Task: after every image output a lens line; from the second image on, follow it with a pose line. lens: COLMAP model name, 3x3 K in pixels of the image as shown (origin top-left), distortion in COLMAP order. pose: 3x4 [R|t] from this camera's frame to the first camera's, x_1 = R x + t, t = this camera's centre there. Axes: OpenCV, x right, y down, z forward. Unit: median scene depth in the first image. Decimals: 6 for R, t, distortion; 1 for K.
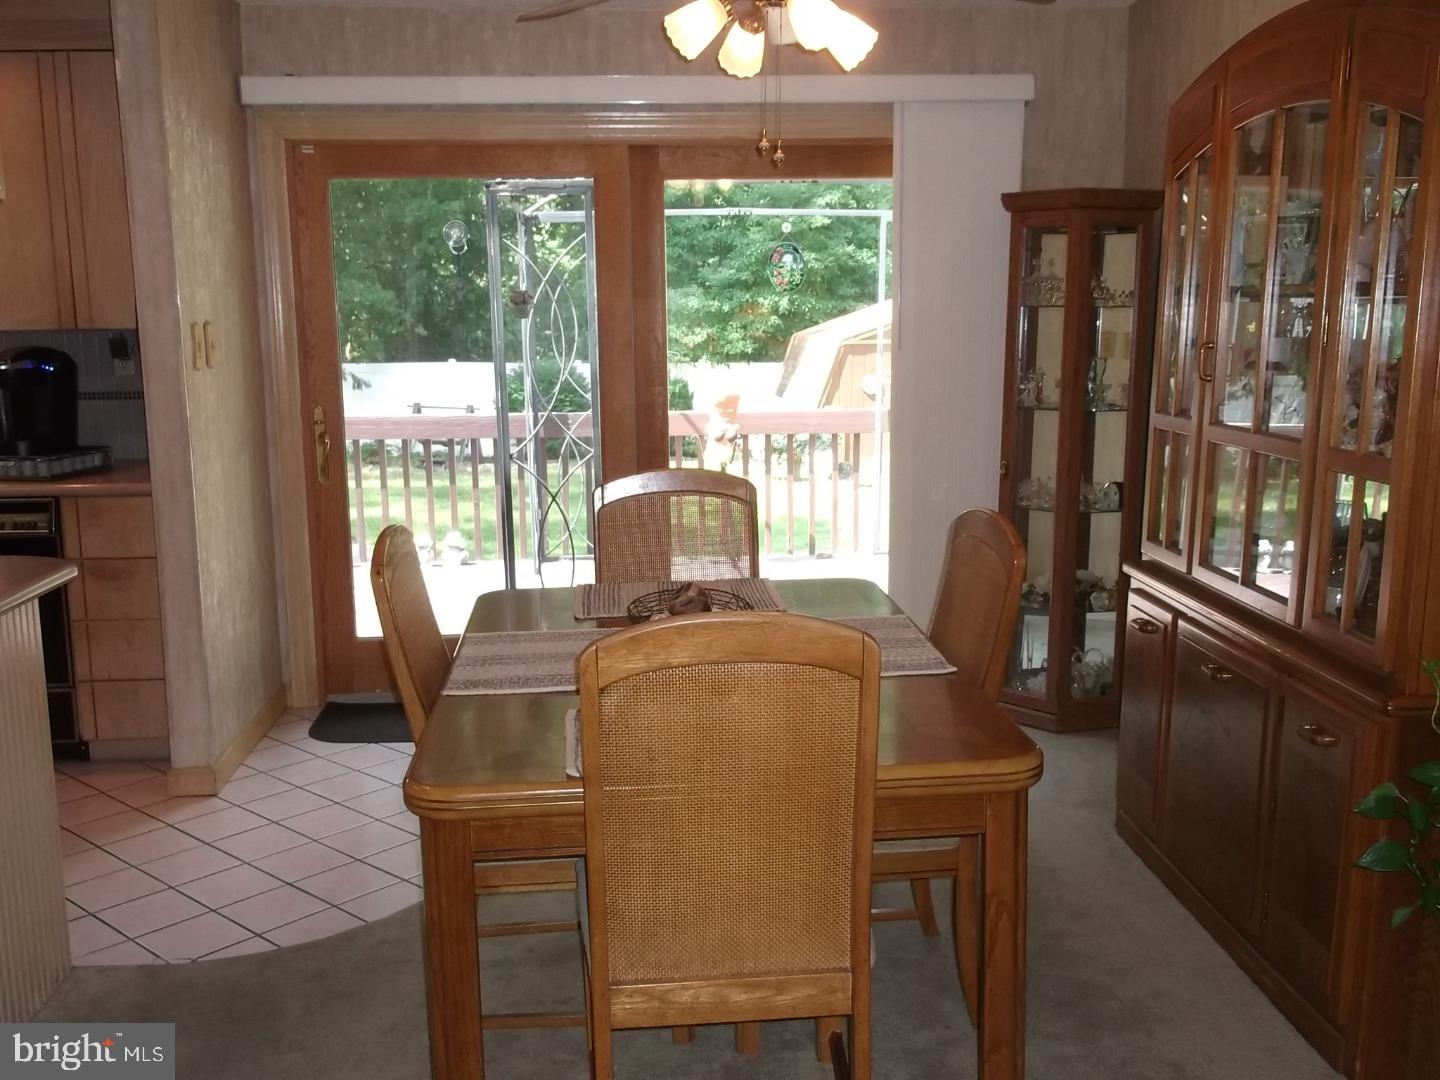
lens RADIAL K [[1390.0, 0, 715.6], [0, 1390.0, 546.4], [0, 0, 1]] dist [-0.009067, 0.000000]
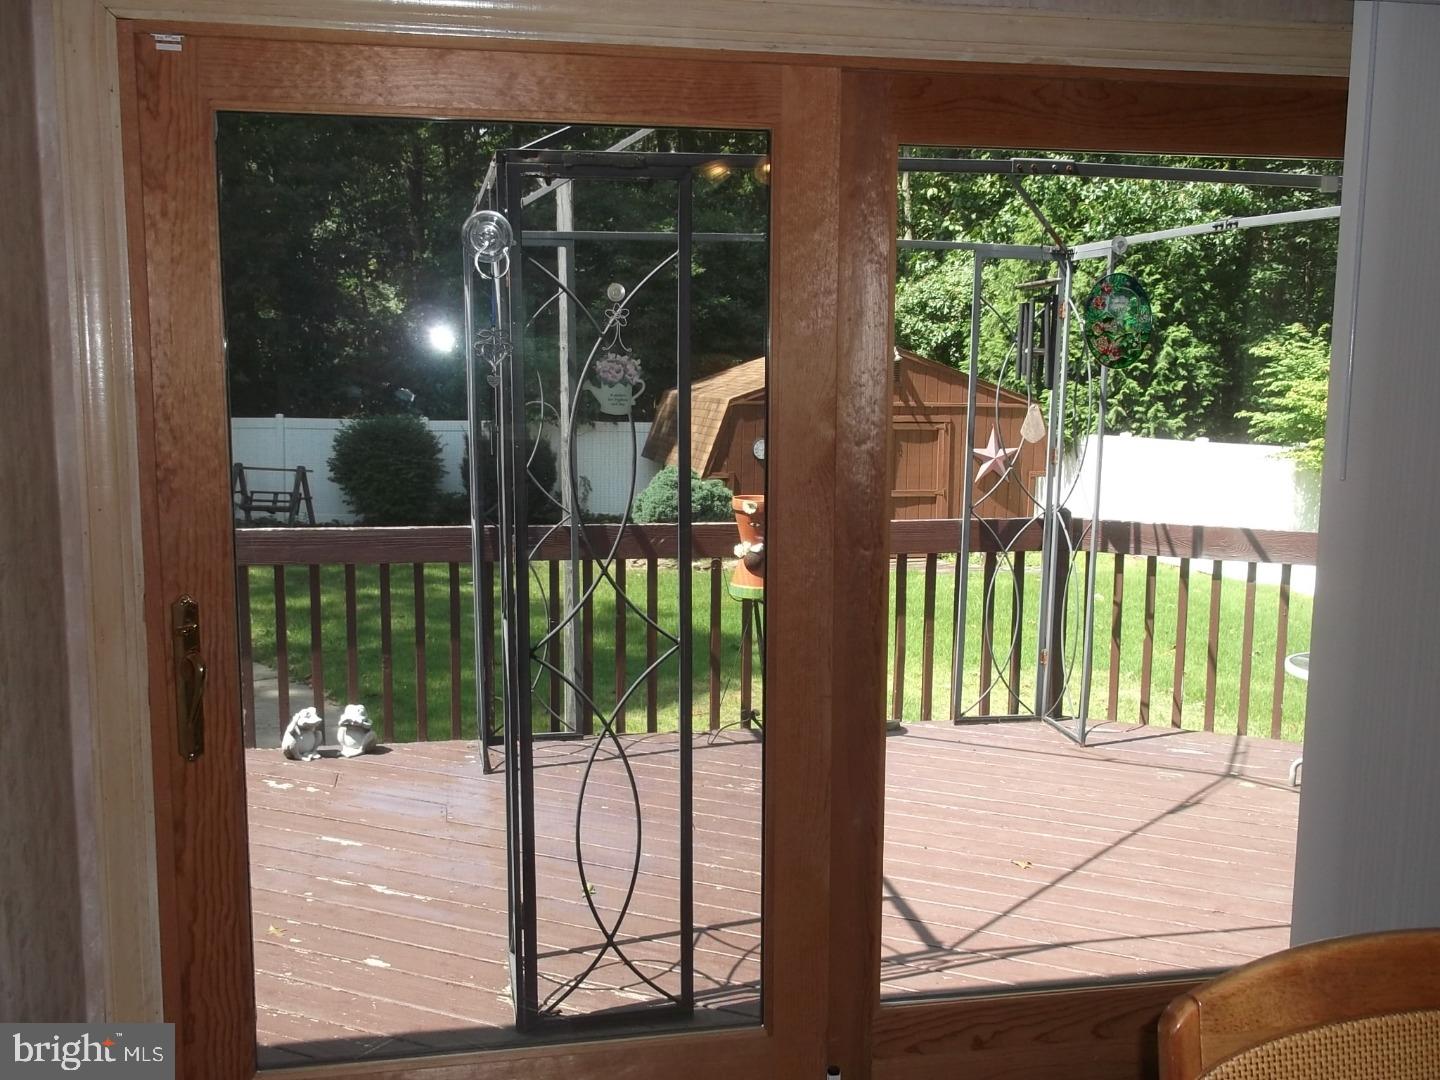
lens RADIAL K [[1390.0, 0, 722.1], [0, 1390.0, 536.9], [0, 0, 1]] dist [-0.009067, 0.000000]
pose [[0.993639, 0.002257, 0.112592, -0.160609], [0.002510, 0.999107, -0.042183, -0.101989], [-0.112587, 0.042197, 0.992745, 0.522457]]
